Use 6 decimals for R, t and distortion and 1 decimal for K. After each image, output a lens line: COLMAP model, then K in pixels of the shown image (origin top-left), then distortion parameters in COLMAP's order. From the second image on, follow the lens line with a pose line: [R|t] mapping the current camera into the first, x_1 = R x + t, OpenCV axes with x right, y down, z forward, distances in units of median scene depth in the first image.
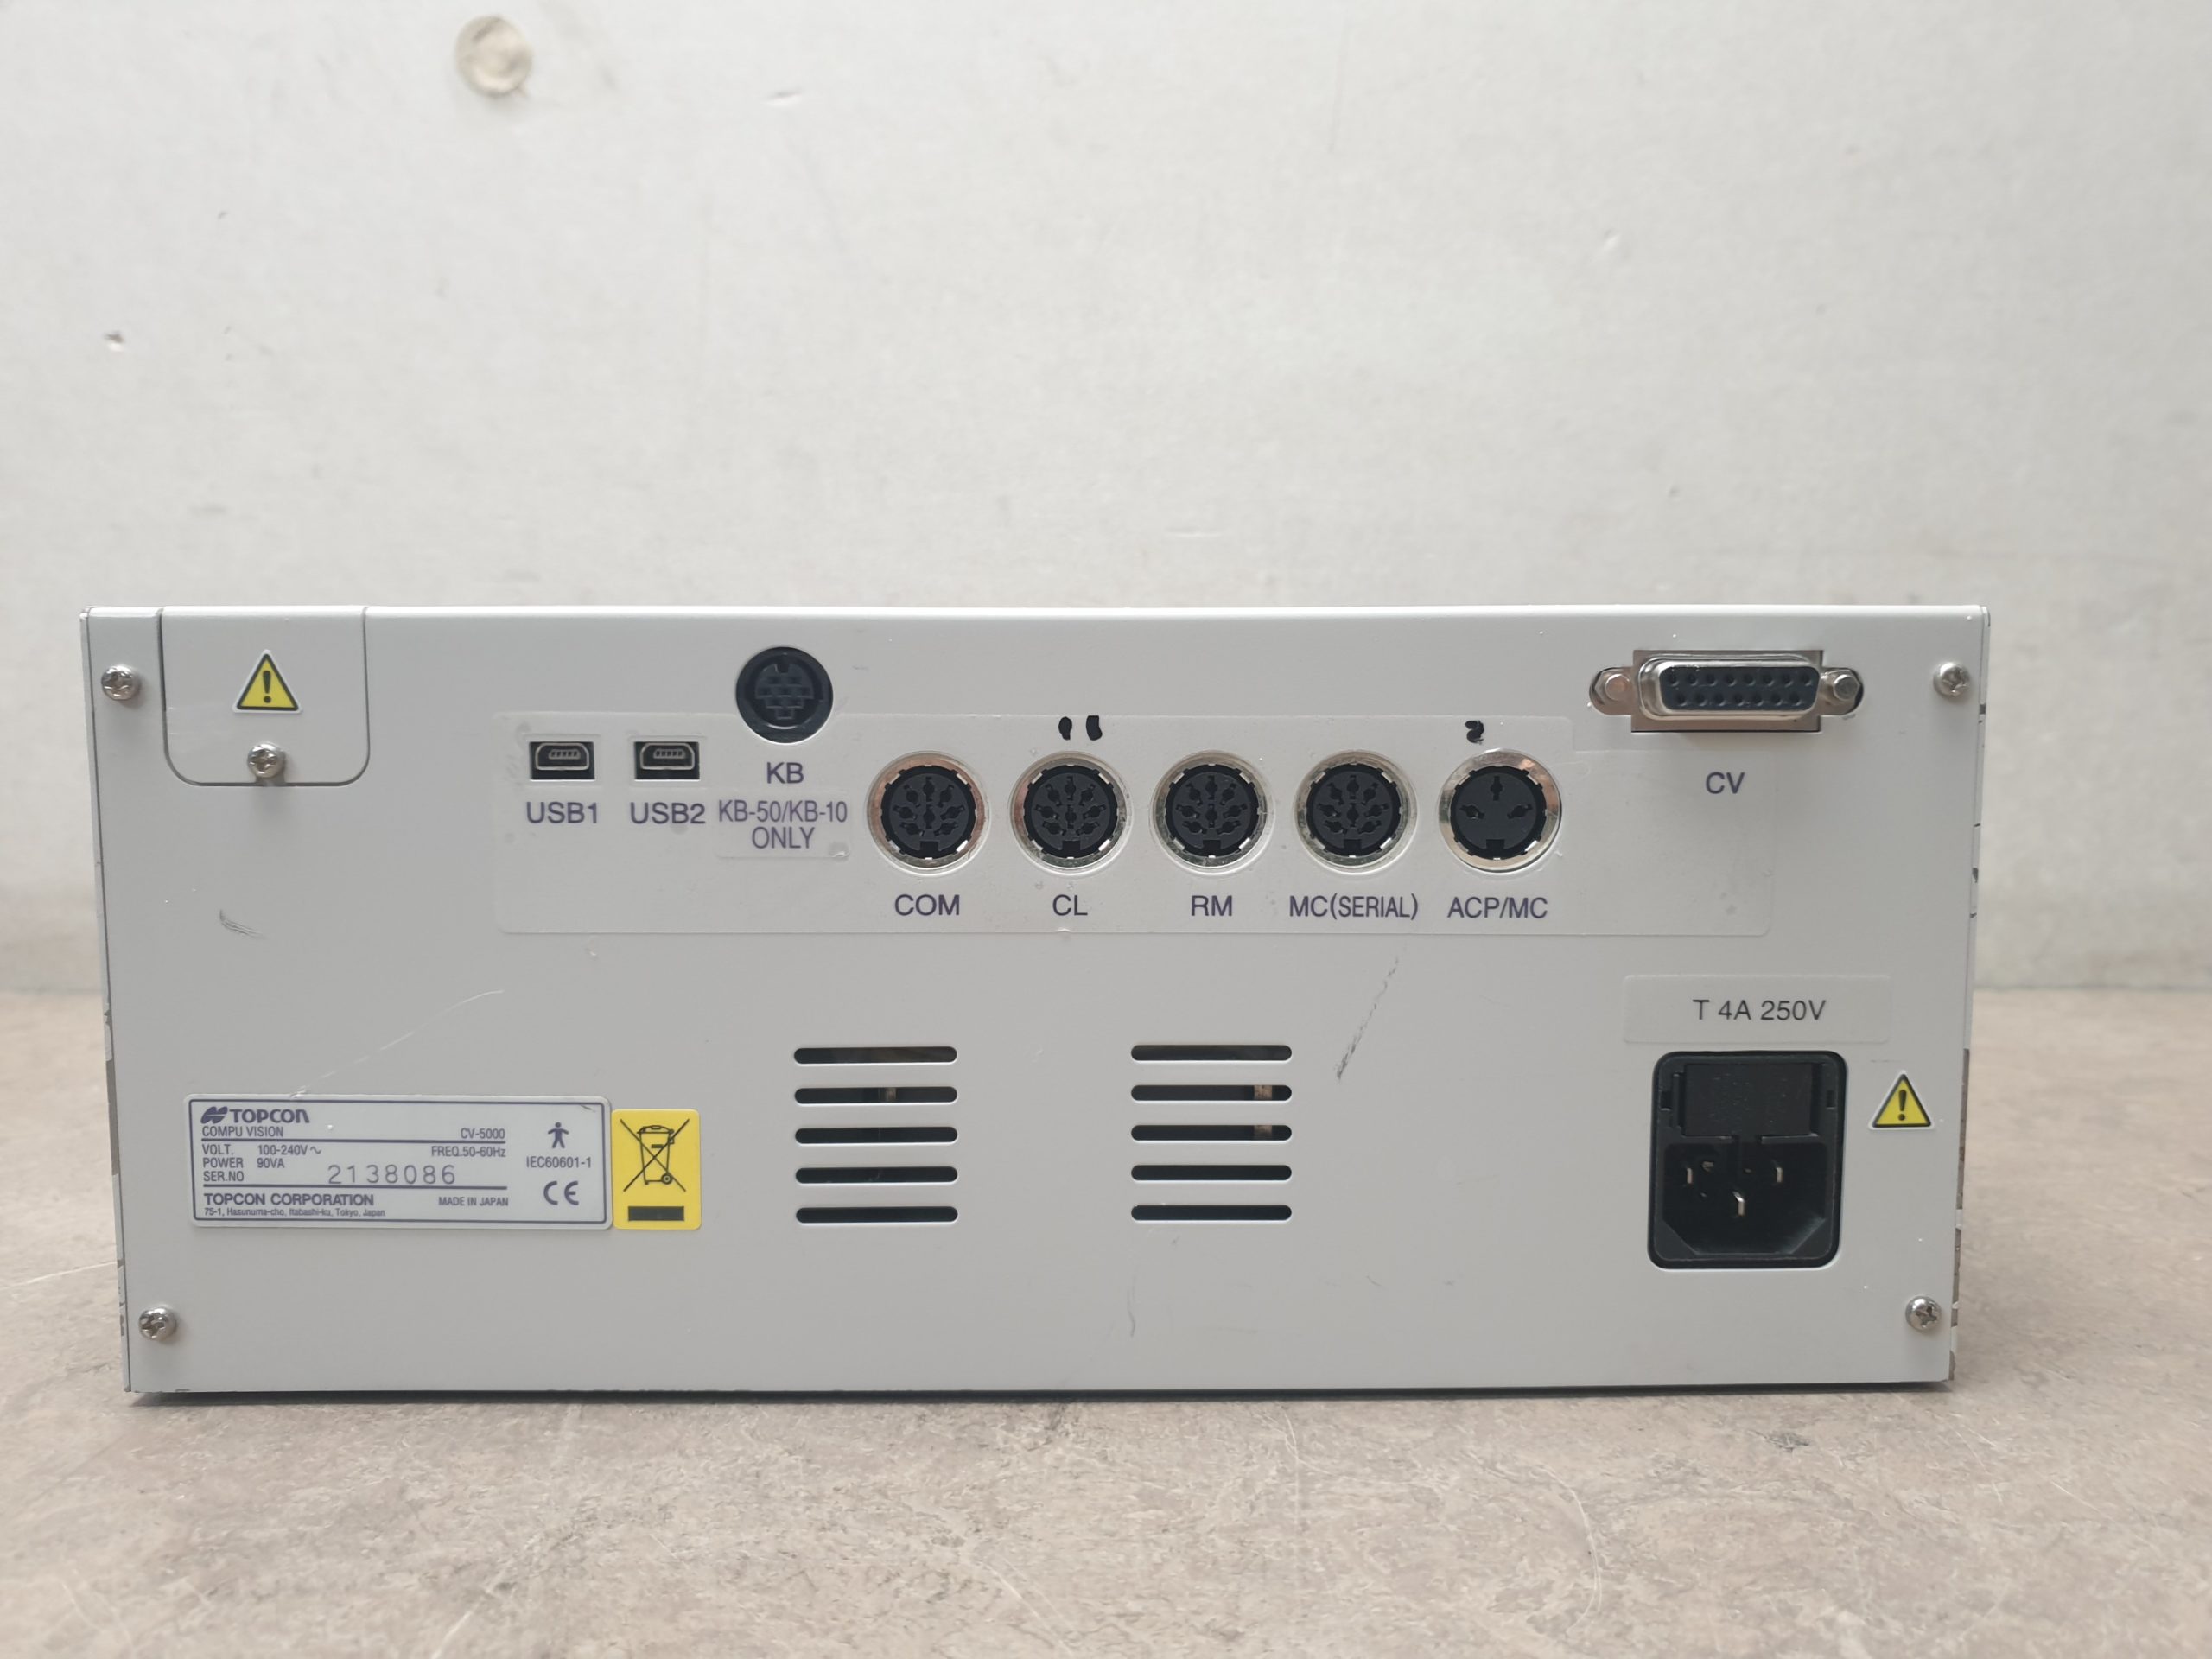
lens RADIAL K [[1730.9, 0, 1088.1], [0, 1730.9, 876.1], [0, 0, 1]] dist [-0.011321, 0.025514]
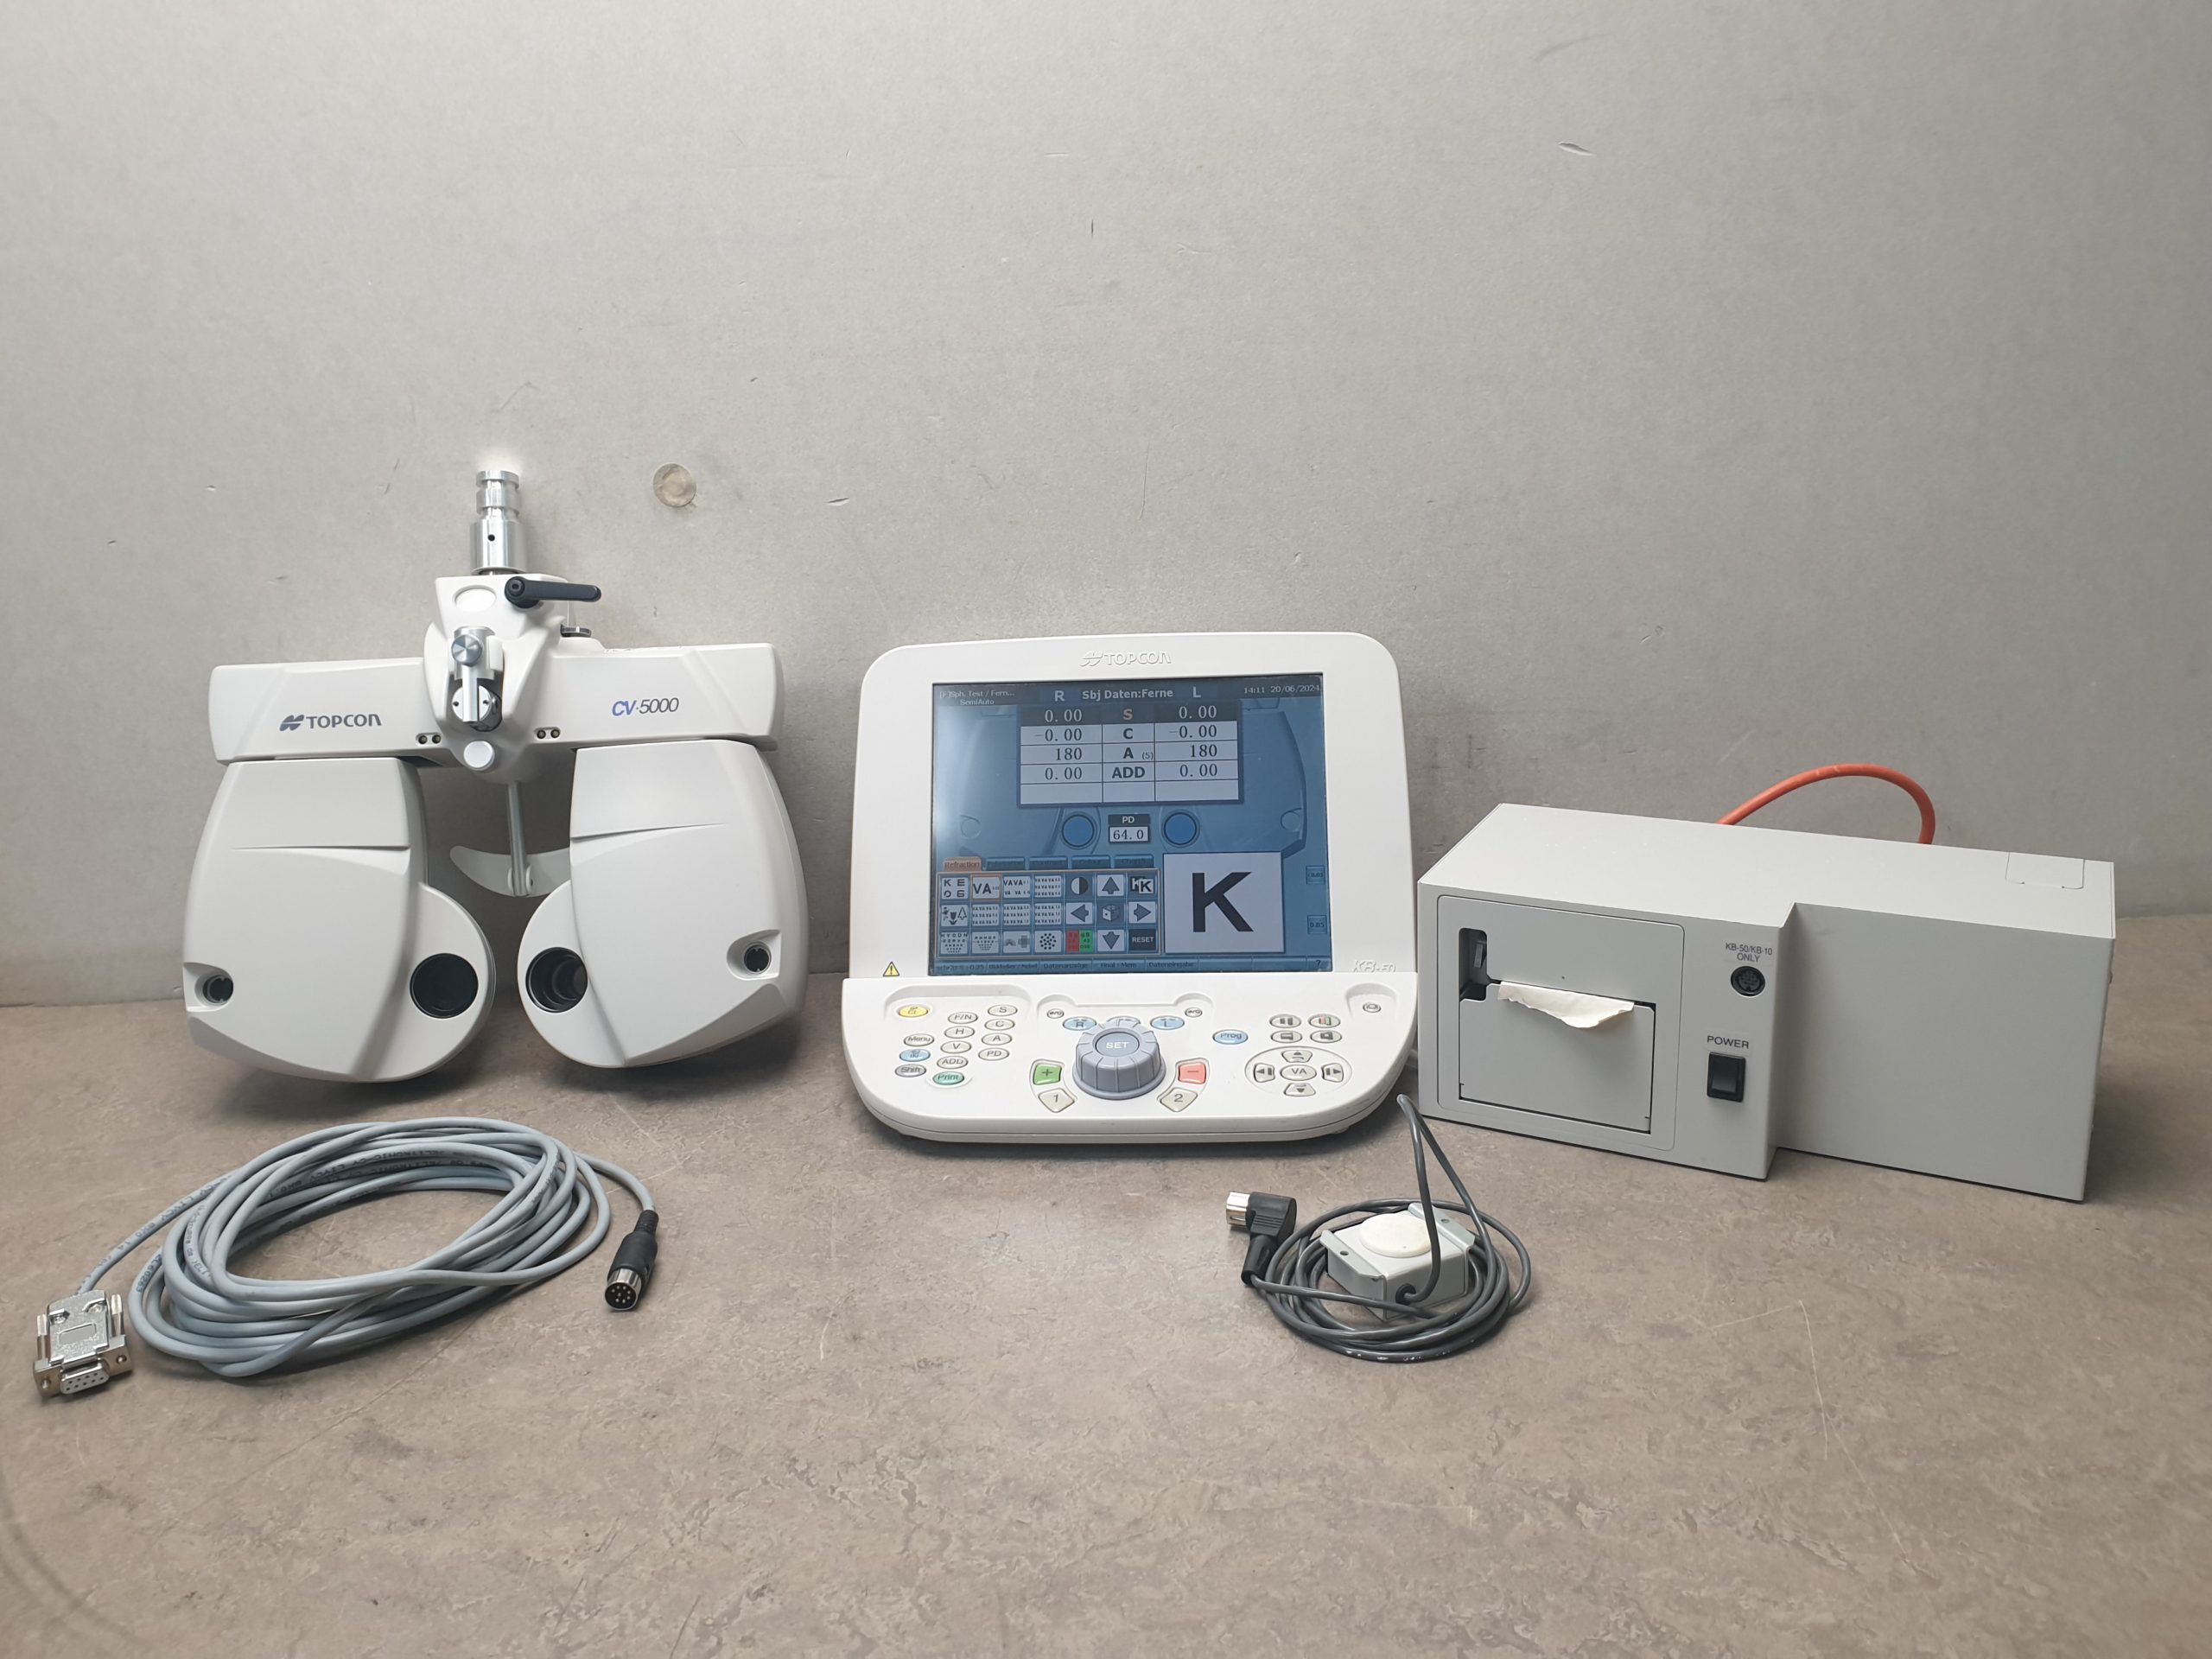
lens RADIAL K [[1739.7, 0, 1123.7], [0, 1739.7, 776.8], [0, 0, 1]] dist [-0.050748, 0.064580]
pose [[0.998925, -0.040029, 0.023369, 0.164468], [0.036178, 0.988510, 0.146762, -0.995524], [-0.028975, -0.145759, 0.988896, -1.986654]]
